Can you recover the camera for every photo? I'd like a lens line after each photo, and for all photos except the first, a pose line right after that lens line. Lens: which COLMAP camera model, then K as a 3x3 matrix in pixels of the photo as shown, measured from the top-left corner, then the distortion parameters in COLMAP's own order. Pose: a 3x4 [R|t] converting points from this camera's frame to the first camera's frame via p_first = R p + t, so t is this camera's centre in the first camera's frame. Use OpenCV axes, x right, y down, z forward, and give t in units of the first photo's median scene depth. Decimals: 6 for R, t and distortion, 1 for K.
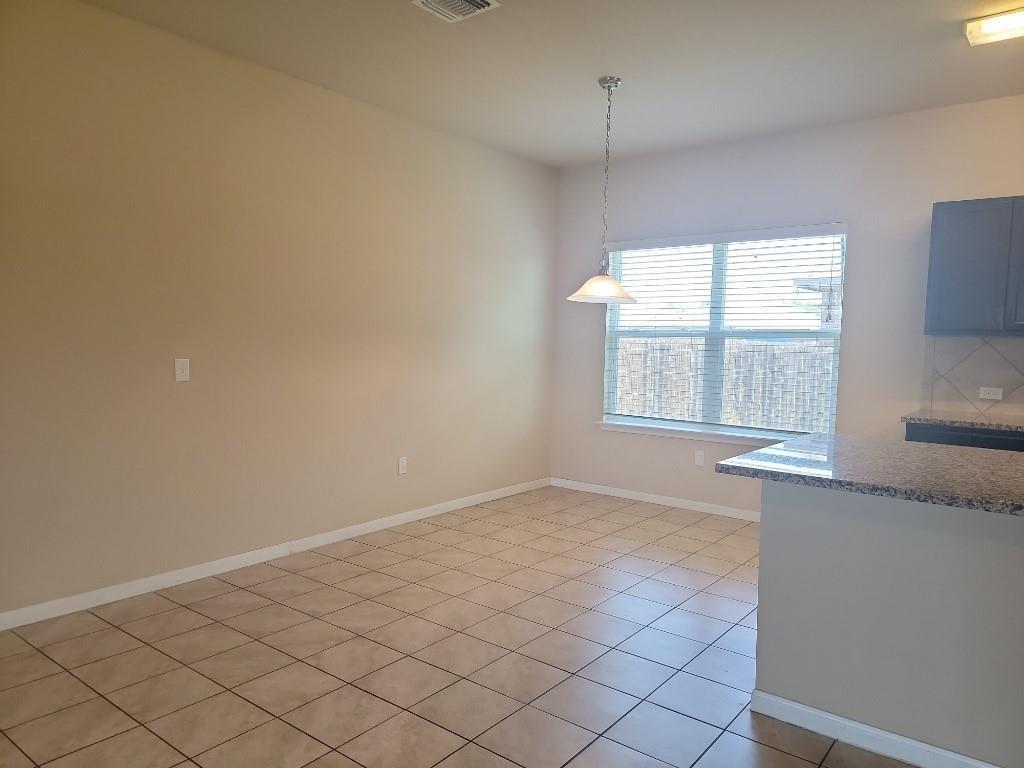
lens RADIAL K [[711.9, 0, 512.0], [0, 711.9, 384.0], [0, 0, 1]] dist [0.097573, -0.093682]
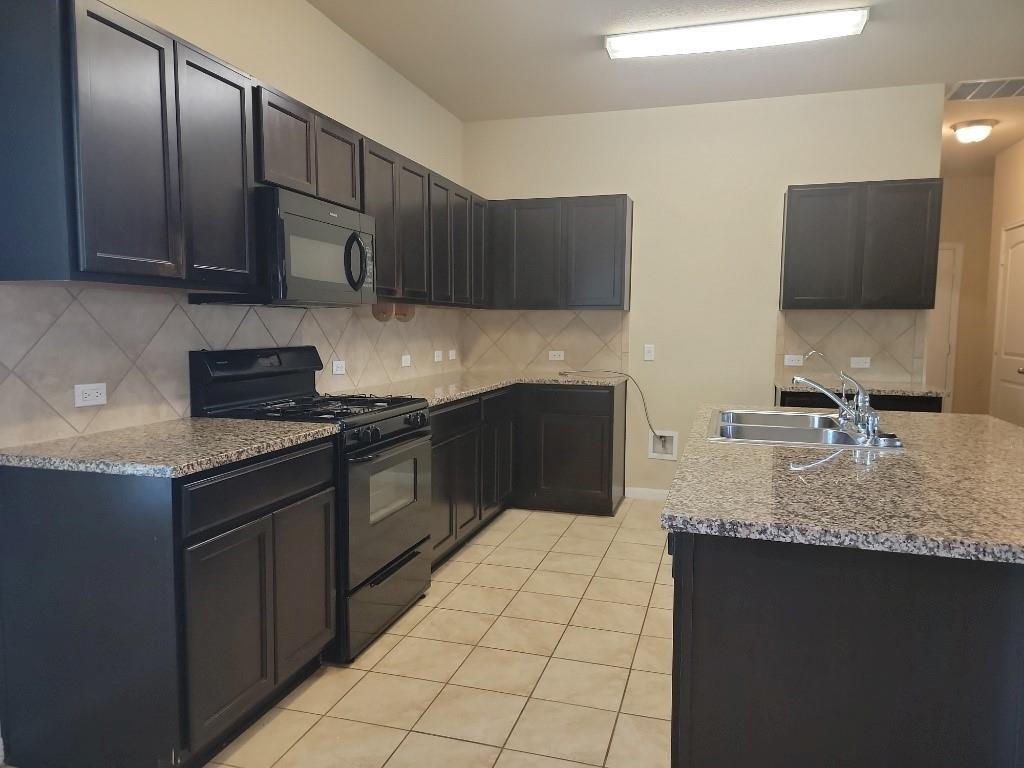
lens RADIAL K [[711.9, 0, 512.0], [0, 711.9, 384.0], [0, 0, 1]] dist [0.097573, -0.093682]
pose [[-0.361961, -0.105729, 0.926178, 0.051231], [0.037409, 0.991099, 0.127760, -0.045428], [-0.931442, 0.080891, -0.354784, 0.804125]]
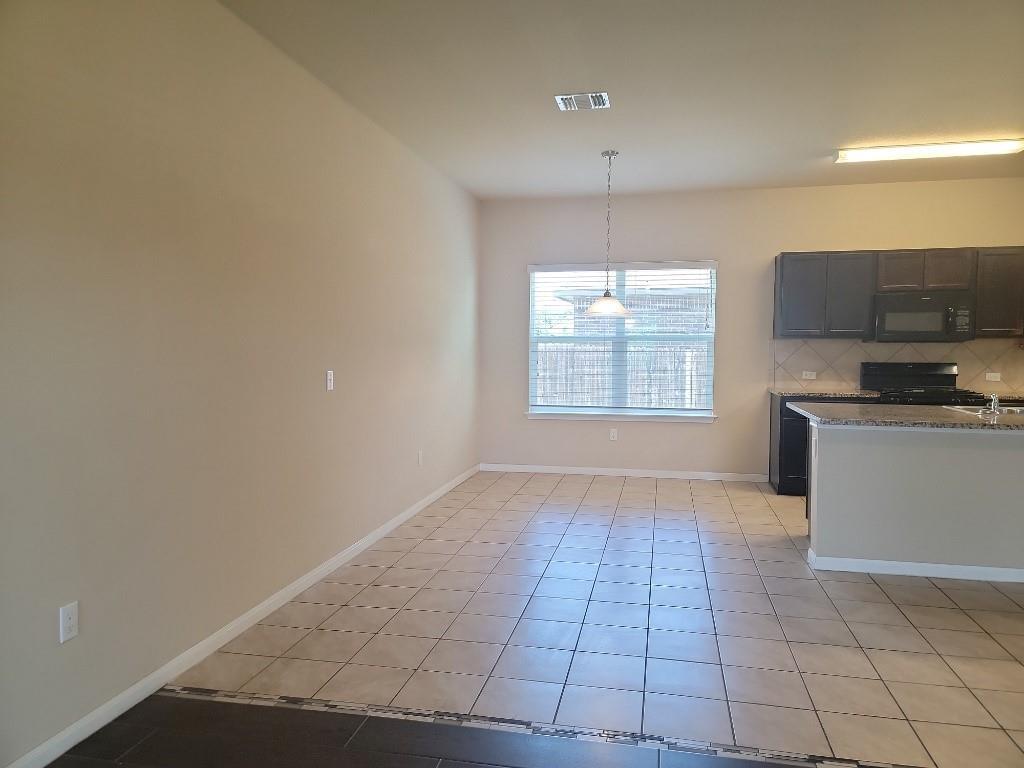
lens RADIAL K [[711.9, 0, 512.0], [0, 711.9, 384.0], [0, 0, 1]] dist [0.097573, -0.093682]
pose [[0.894122, -0.043180, 0.445738, -0.542683], [0.043808, 0.999000, 0.008900, -0.009018], [-0.445677, 0.011569, 0.895119, -0.094133]]
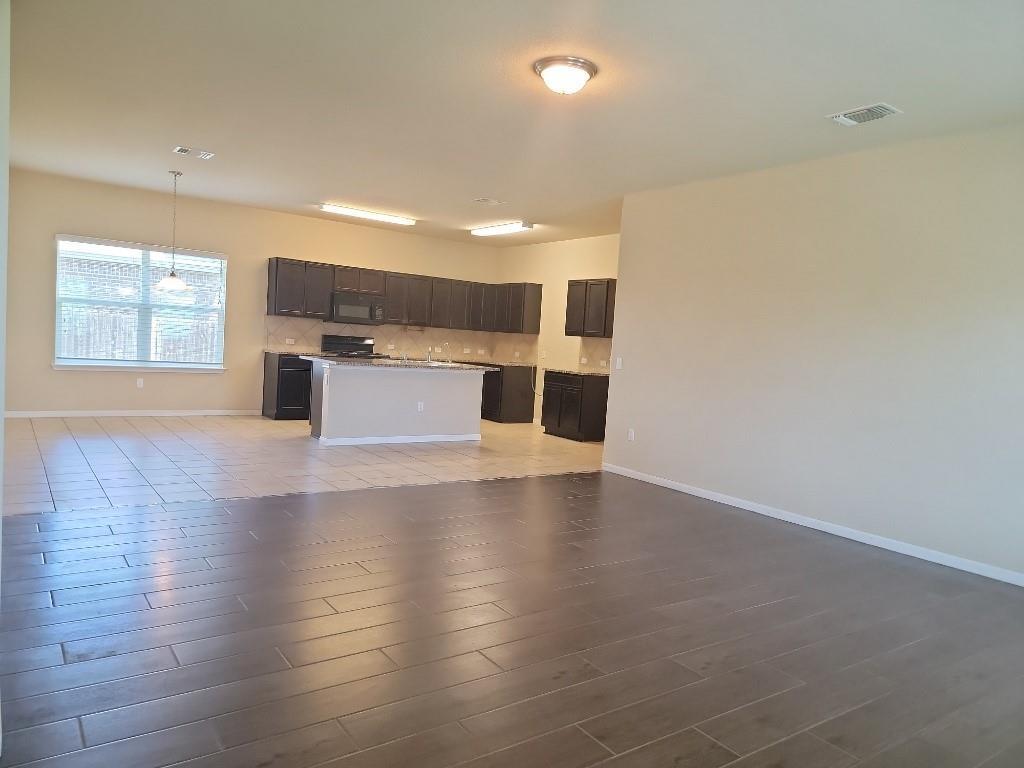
lens RADIAL K [[711.9, 0, 512.0], [0, 711.9, 384.0], [0, 0, 1]] dist [0.097573, -0.093682]
pose [[0.294142, -0.063743, 0.953634, -1.183729], [-0.003636, 0.997692, 0.067809, -0.008441], [-0.955755, -0.023413, 0.293231, -0.313213]]
